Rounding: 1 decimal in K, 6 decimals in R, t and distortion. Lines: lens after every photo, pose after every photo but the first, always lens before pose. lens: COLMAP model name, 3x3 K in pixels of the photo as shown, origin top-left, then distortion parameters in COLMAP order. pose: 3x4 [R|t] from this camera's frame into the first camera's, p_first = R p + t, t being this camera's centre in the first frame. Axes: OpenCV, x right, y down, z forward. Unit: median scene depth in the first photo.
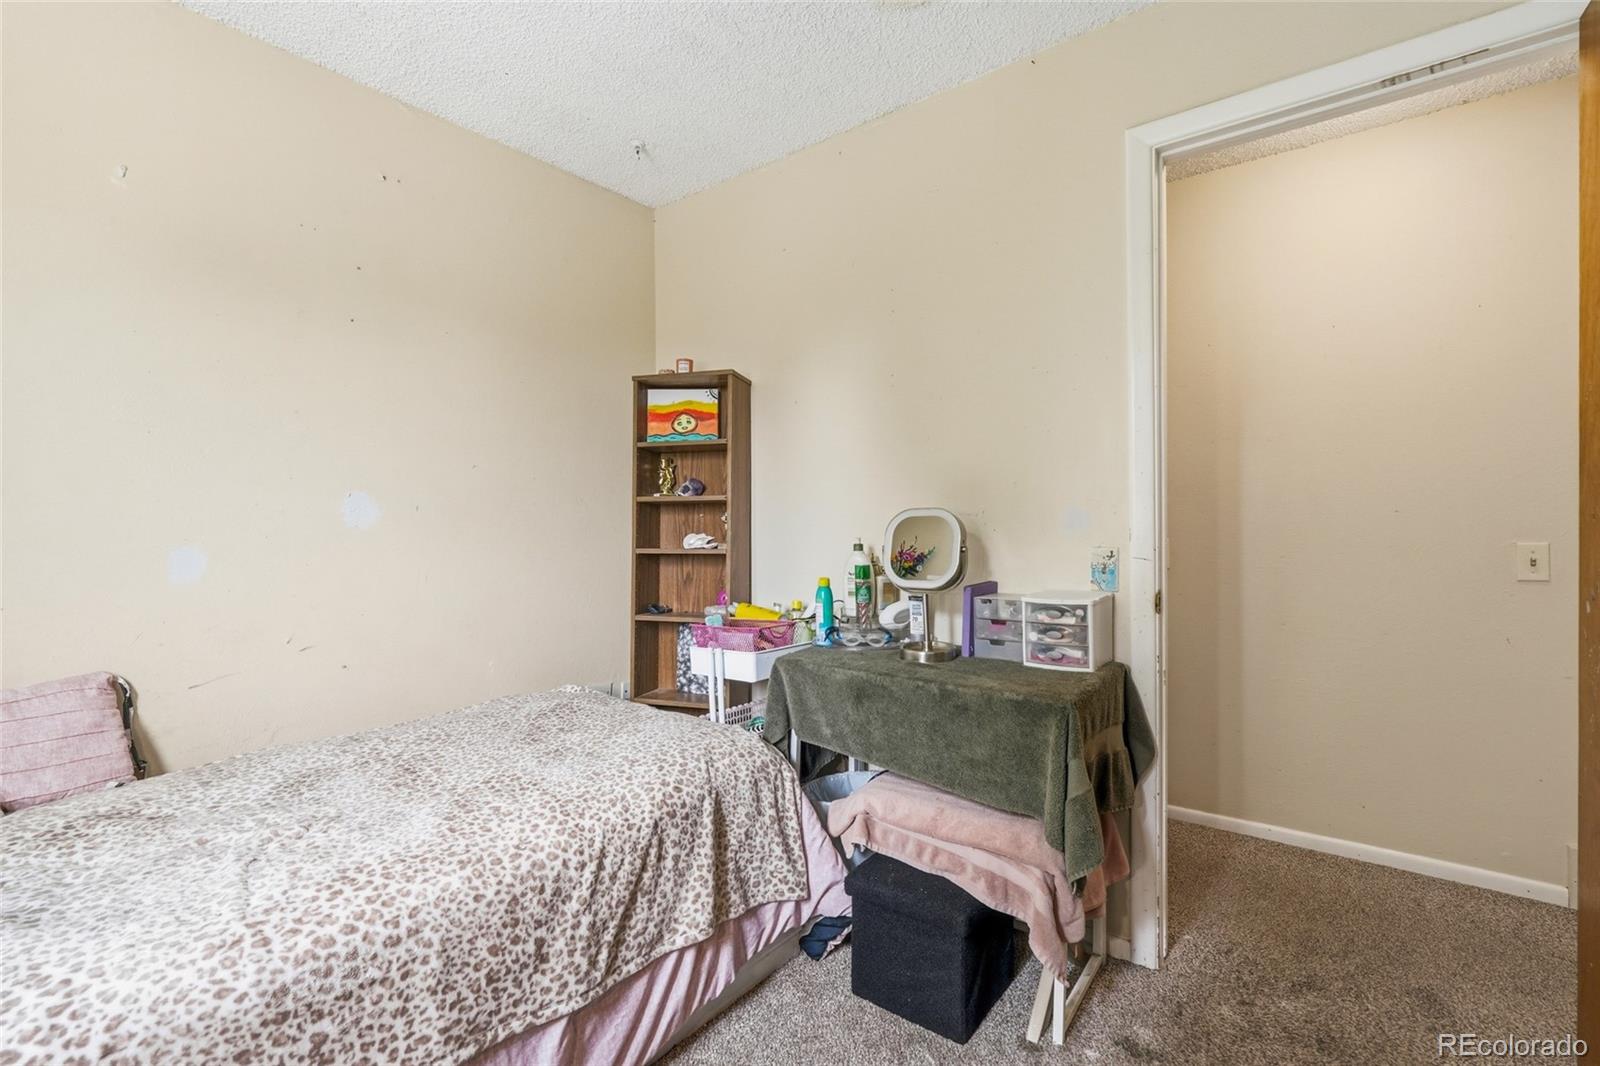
lens RADIAL K [[741.8, 0, 800.0], [0, 741.8, 533.0], [0, 0, 1]] dist [0.003369, 0.000348]
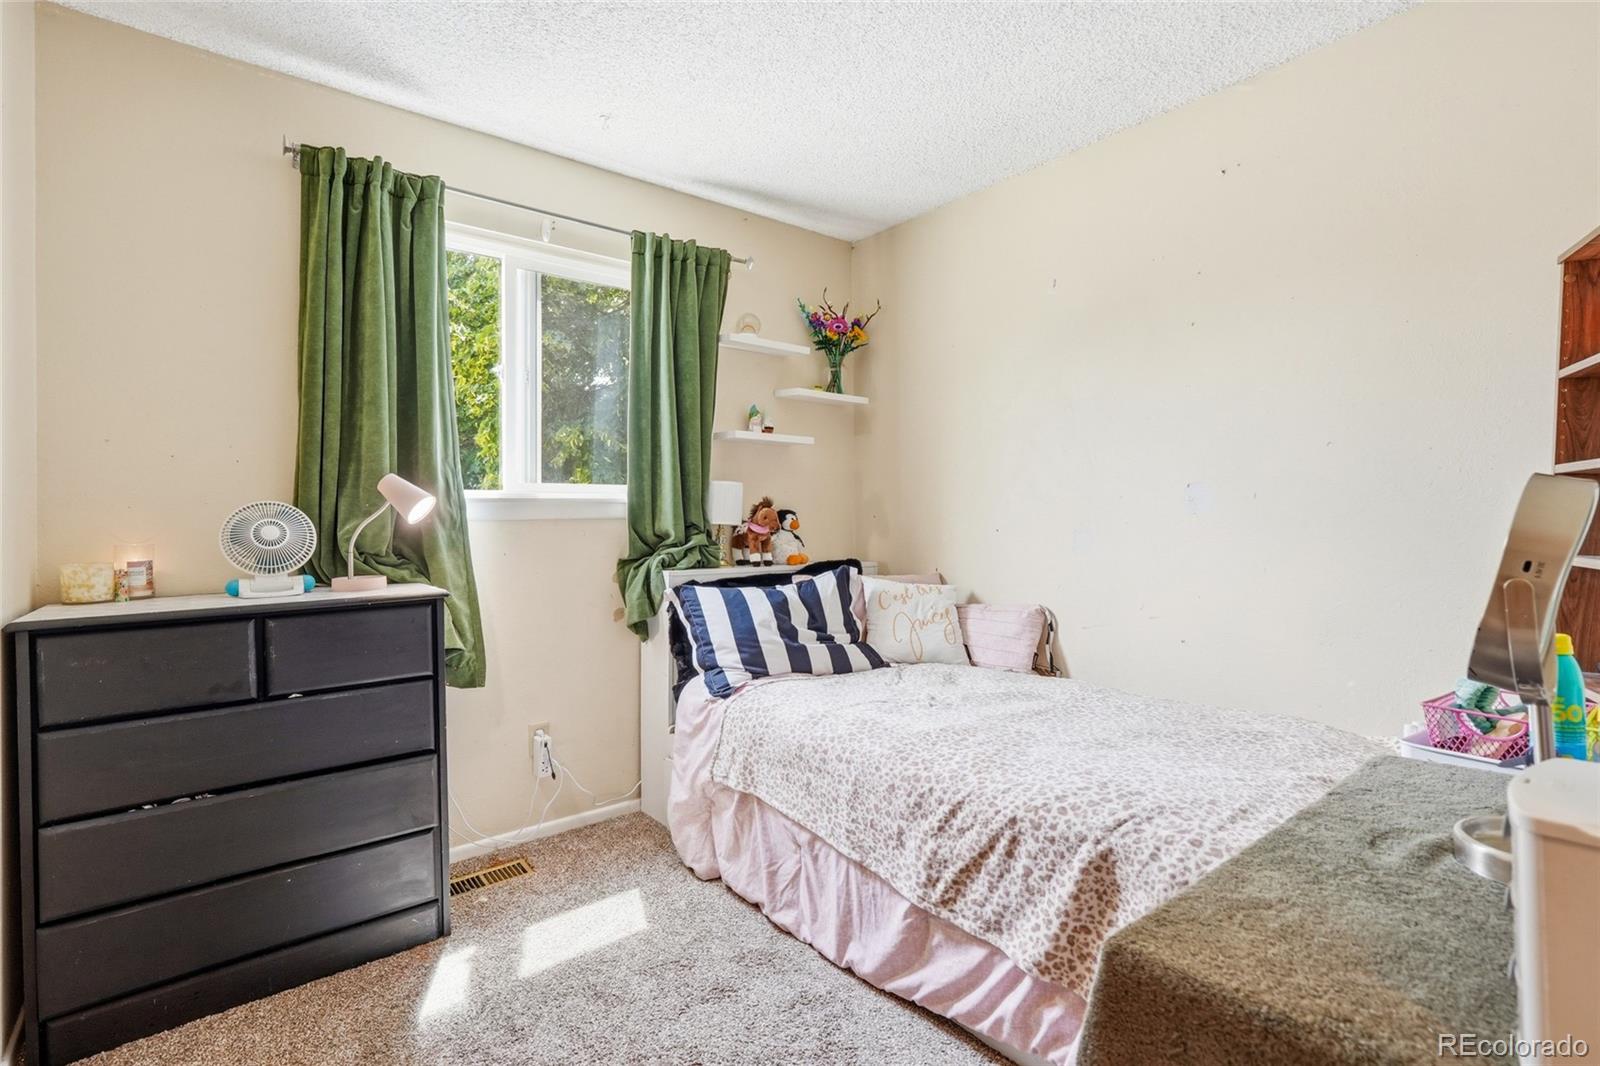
lens RADIAL K [[741.8, 0, 800.0], [0, 741.8, 533.0], [0, 0, 1]] dist [0.003369, 0.000348]
pose [[-0.227302, 0.025047, -0.973502, 0.853576], [-0.011001, 0.999539, 0.028285, -0.011486], [0.973762, 0.017138, -0.226922, 0.986813]]
